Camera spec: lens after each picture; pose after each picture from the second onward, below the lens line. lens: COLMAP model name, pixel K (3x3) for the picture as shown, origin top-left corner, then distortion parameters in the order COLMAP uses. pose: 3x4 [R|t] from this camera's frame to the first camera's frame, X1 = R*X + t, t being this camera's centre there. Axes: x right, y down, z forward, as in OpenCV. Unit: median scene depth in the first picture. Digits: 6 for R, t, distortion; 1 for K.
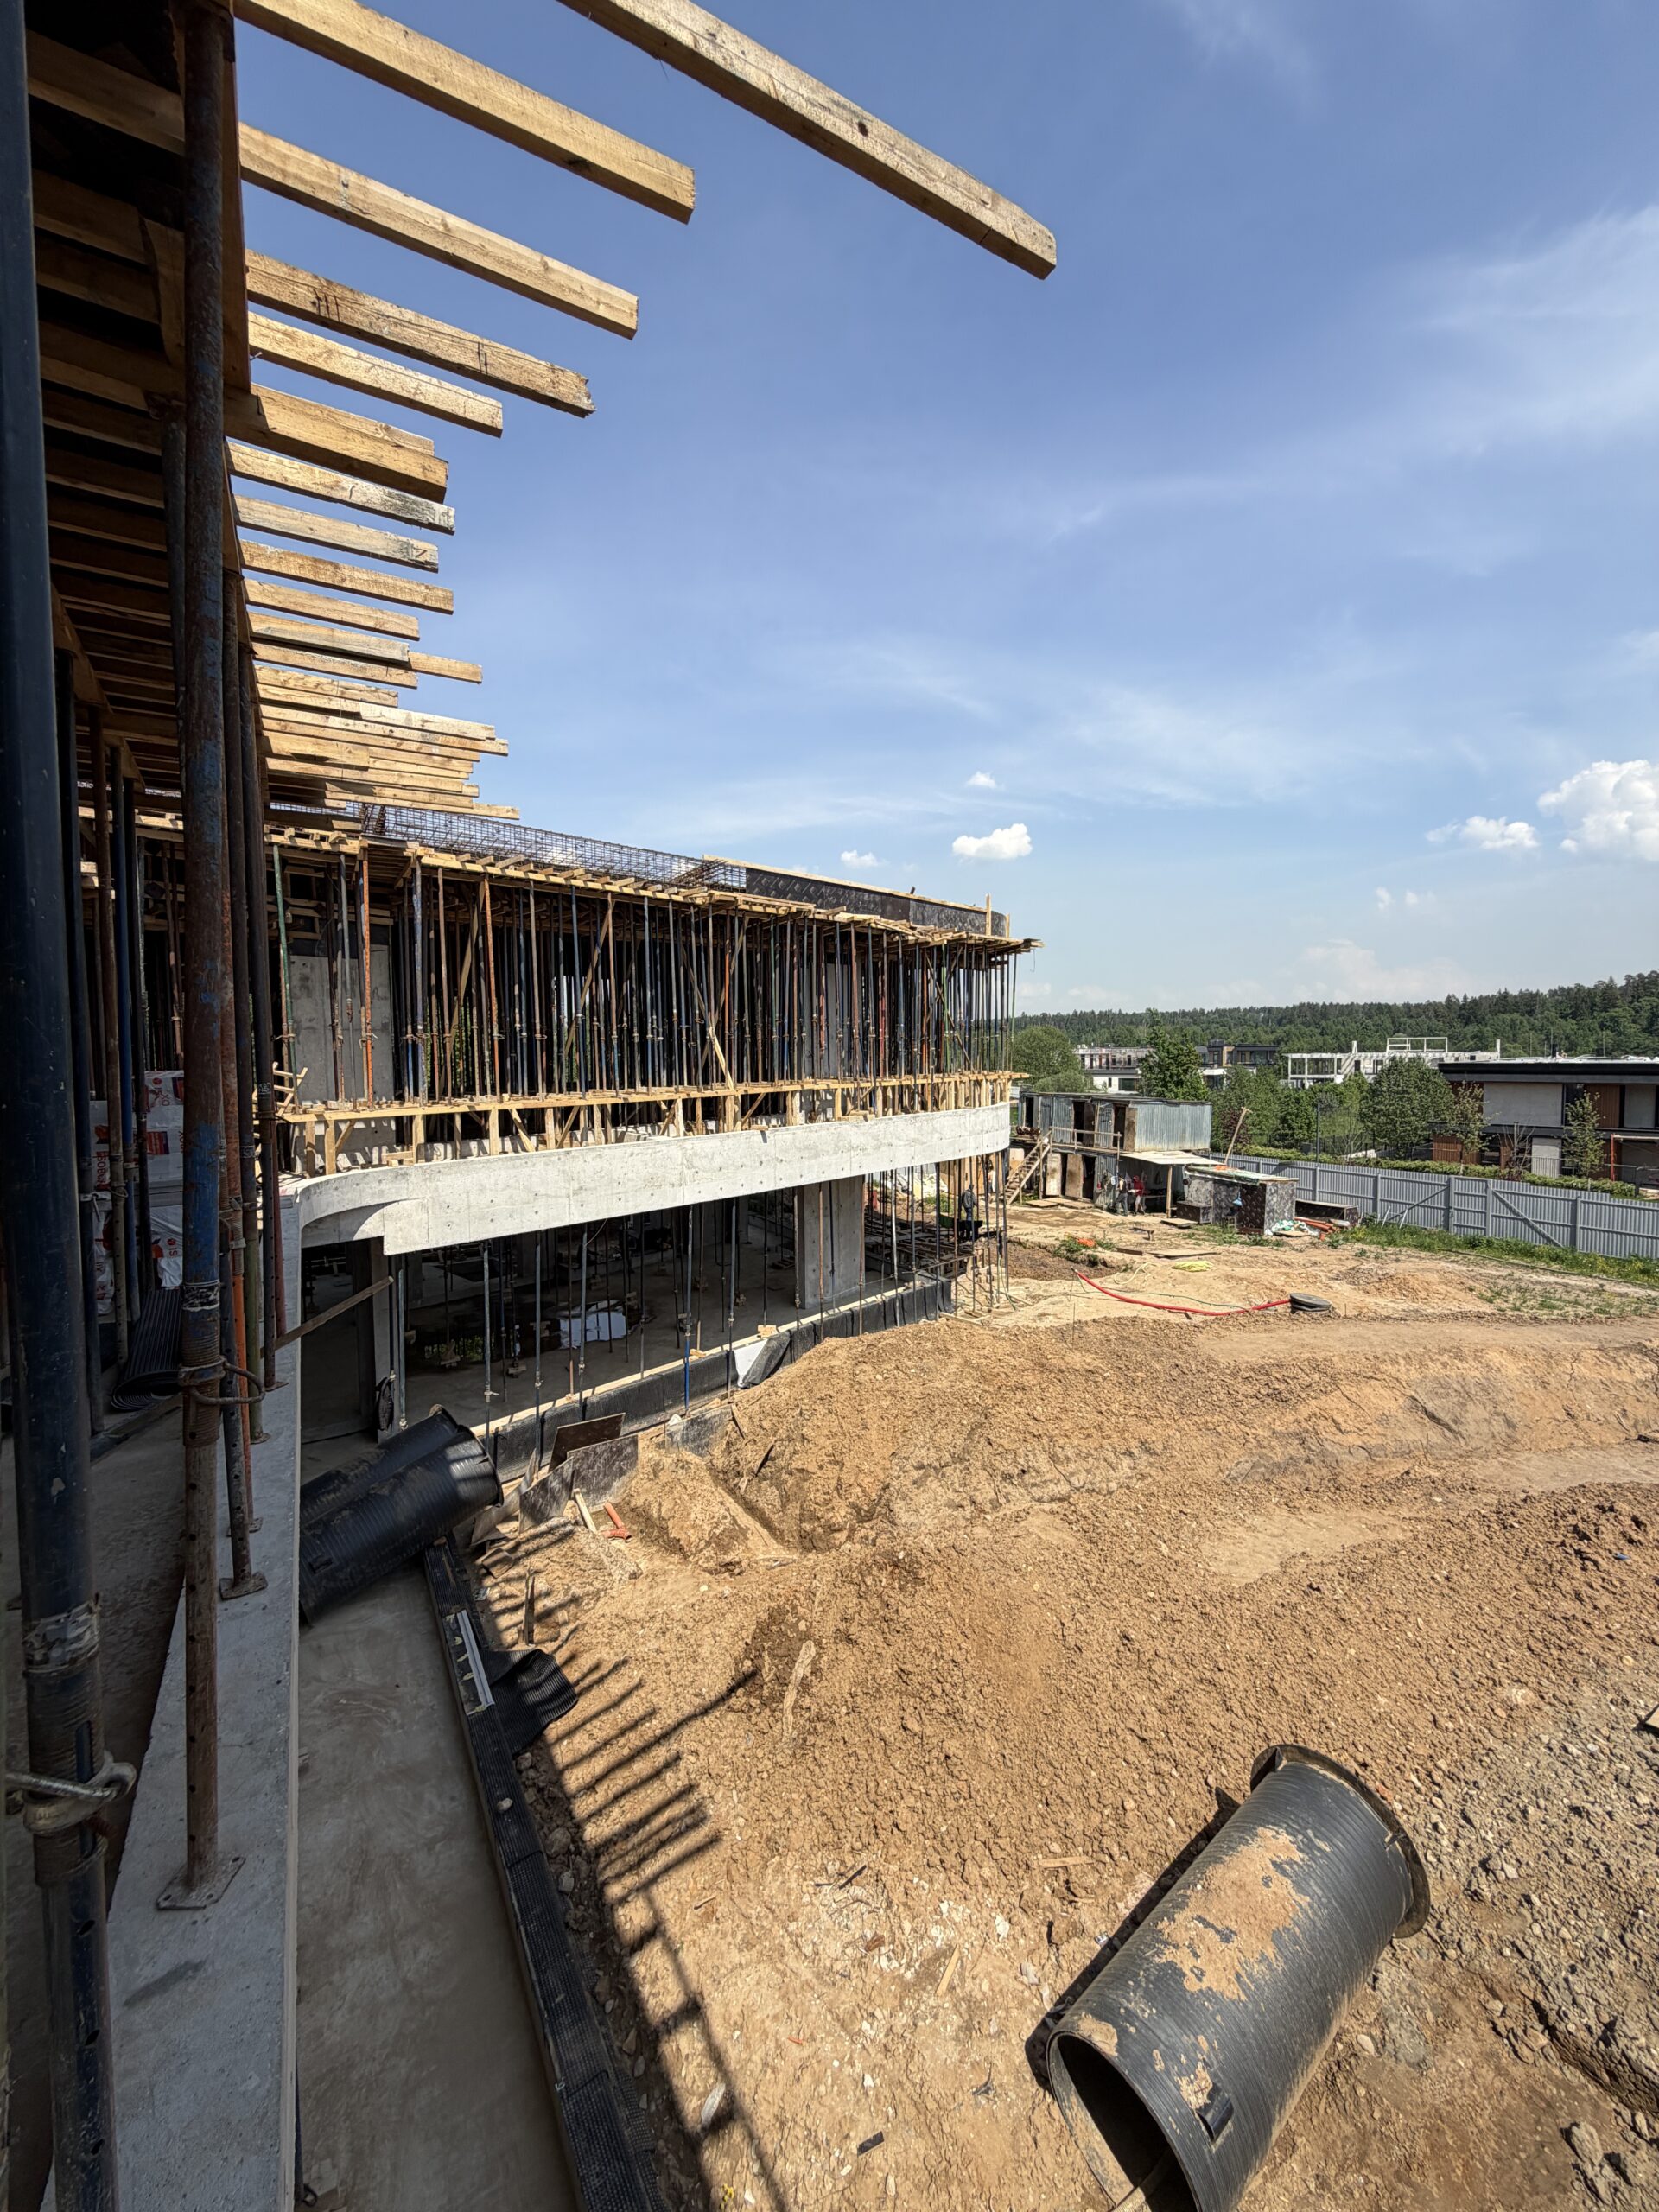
lens RADIAL K [[898.3, 0, 840.7], [0, 898.3, 1103.9], [0, 0, 1]] dist [0.002582, 0.000271]
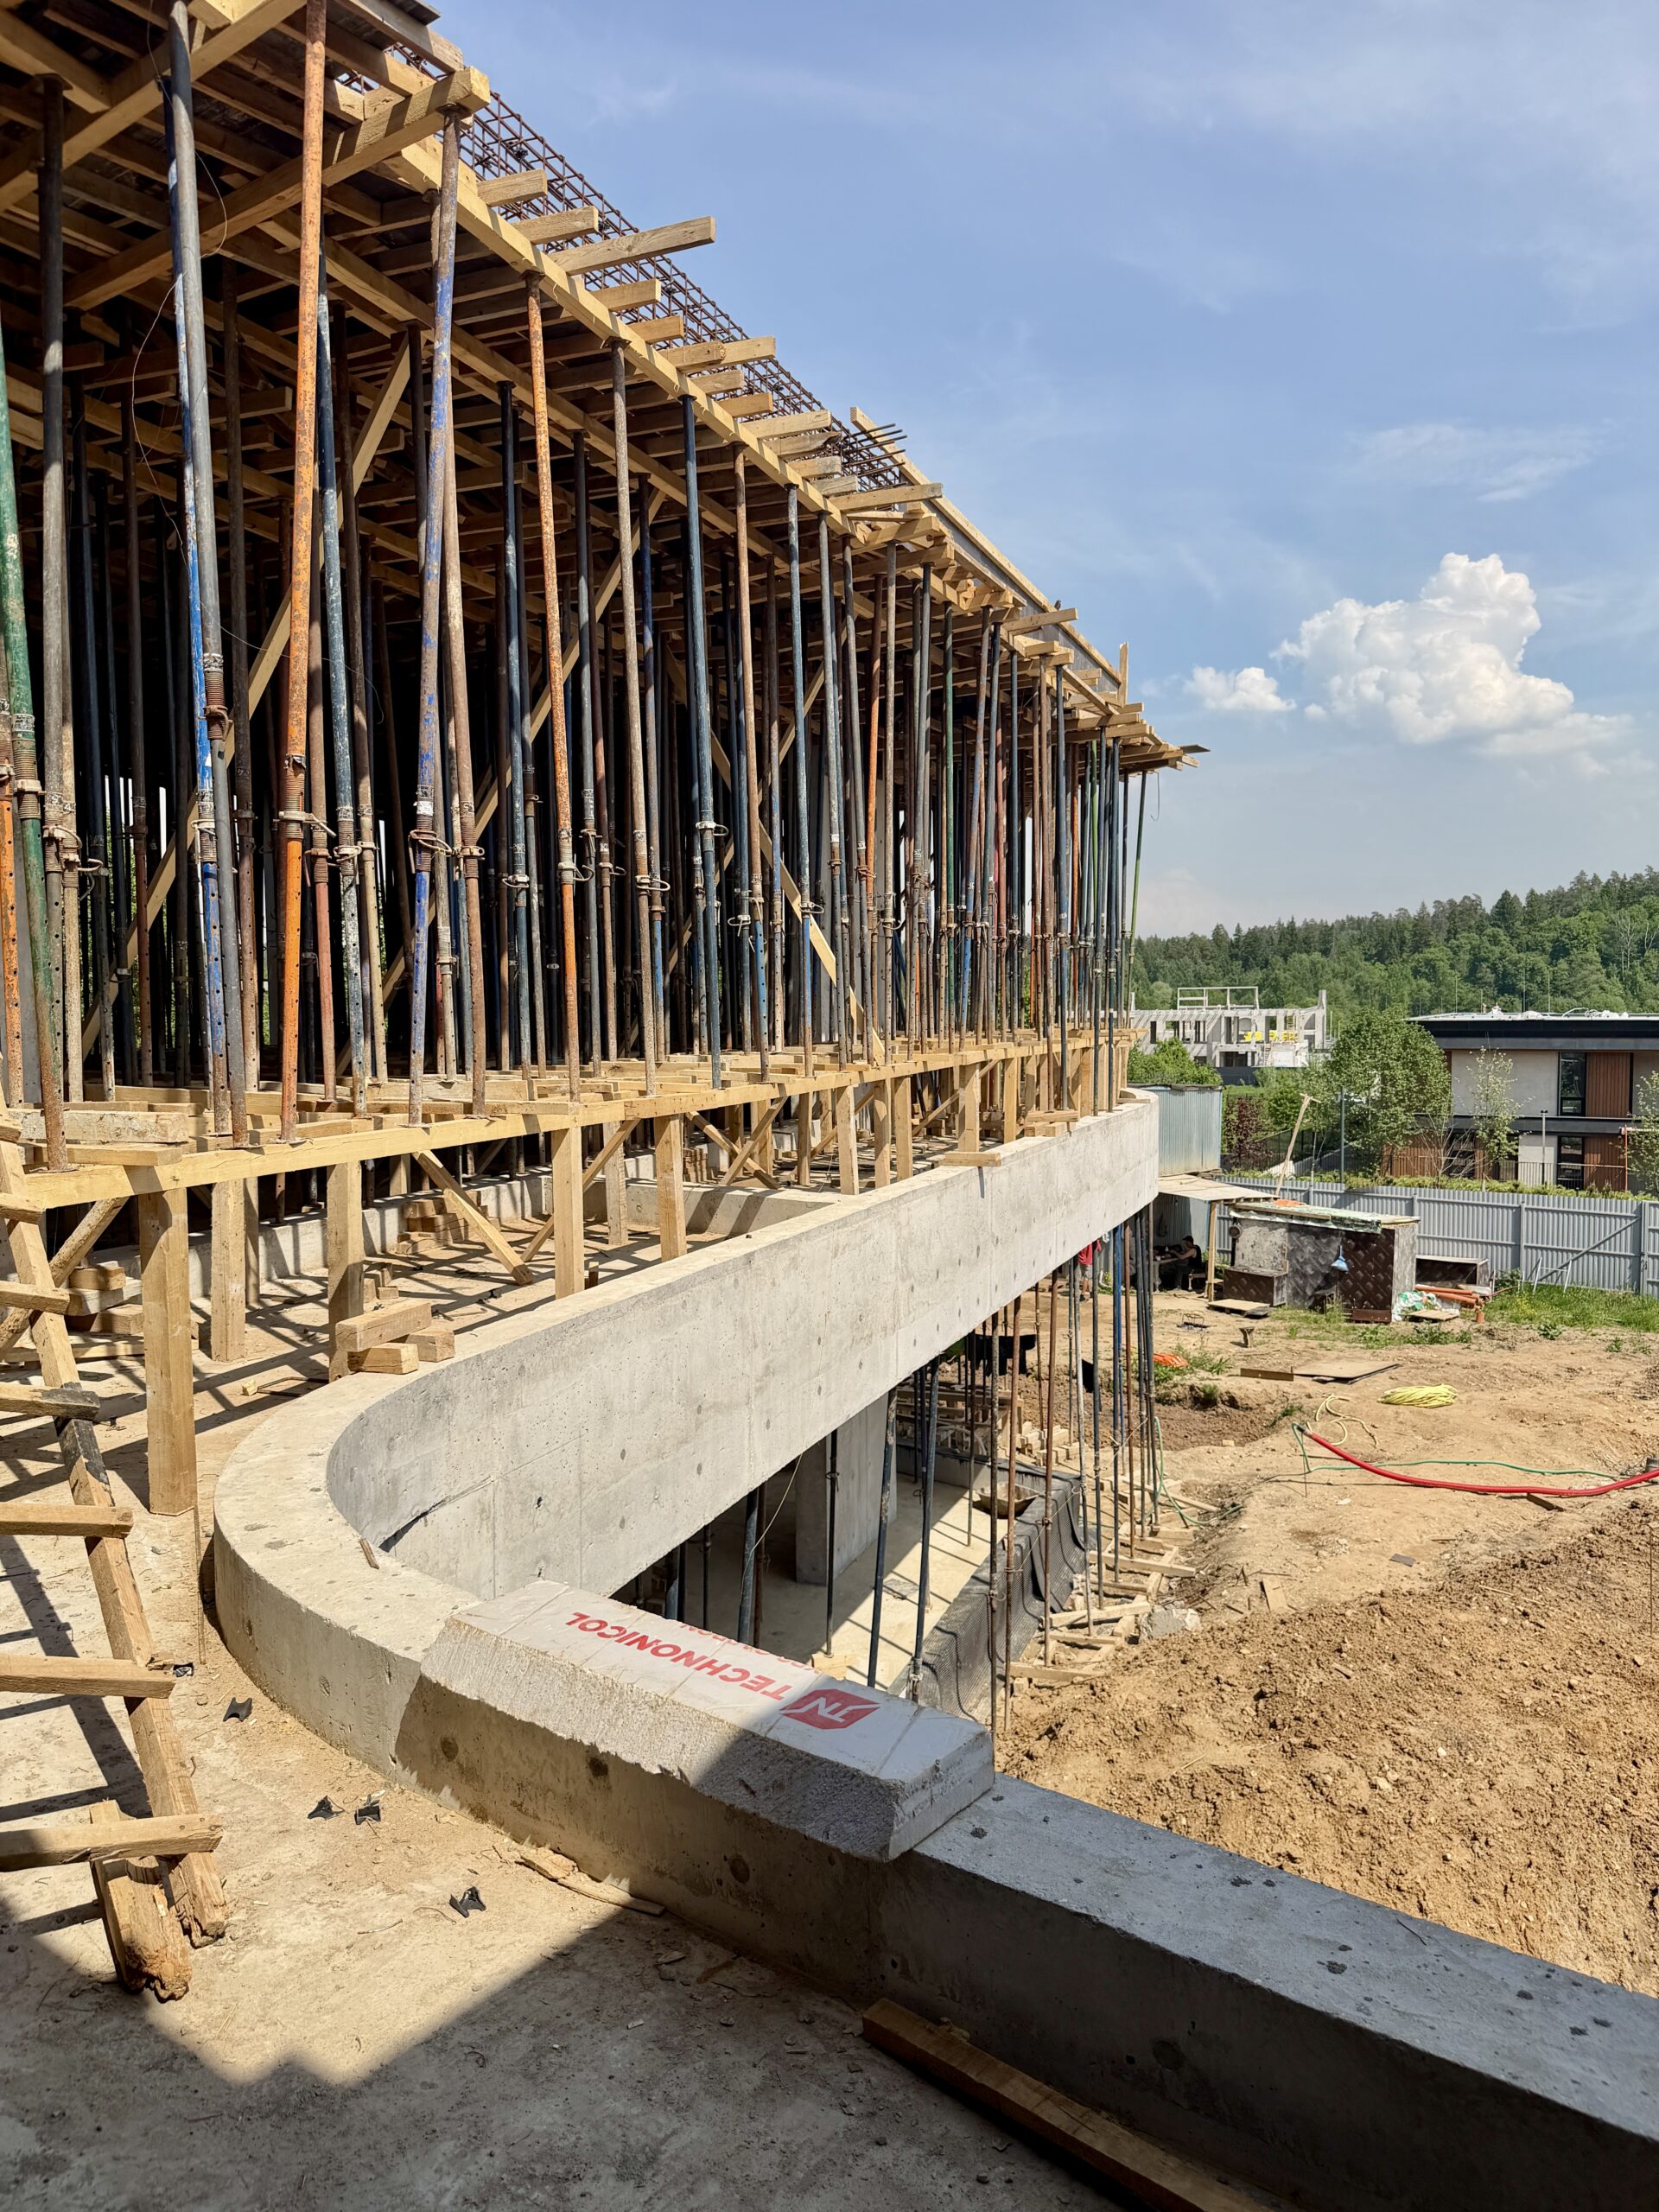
lens RADIAL K [[1563.6, 0, 816.3], [0, 1563.6, 1105.5], [0, 0, 1]] dist [0.009532, -0.002536]
pose [[0.932223, -0.021001, 0.361274, -0.199192], [0.020227, 0.999778, 0.005923, -0.000625], [-0.361318, 0.001786, 0.932441, 0.209003]]
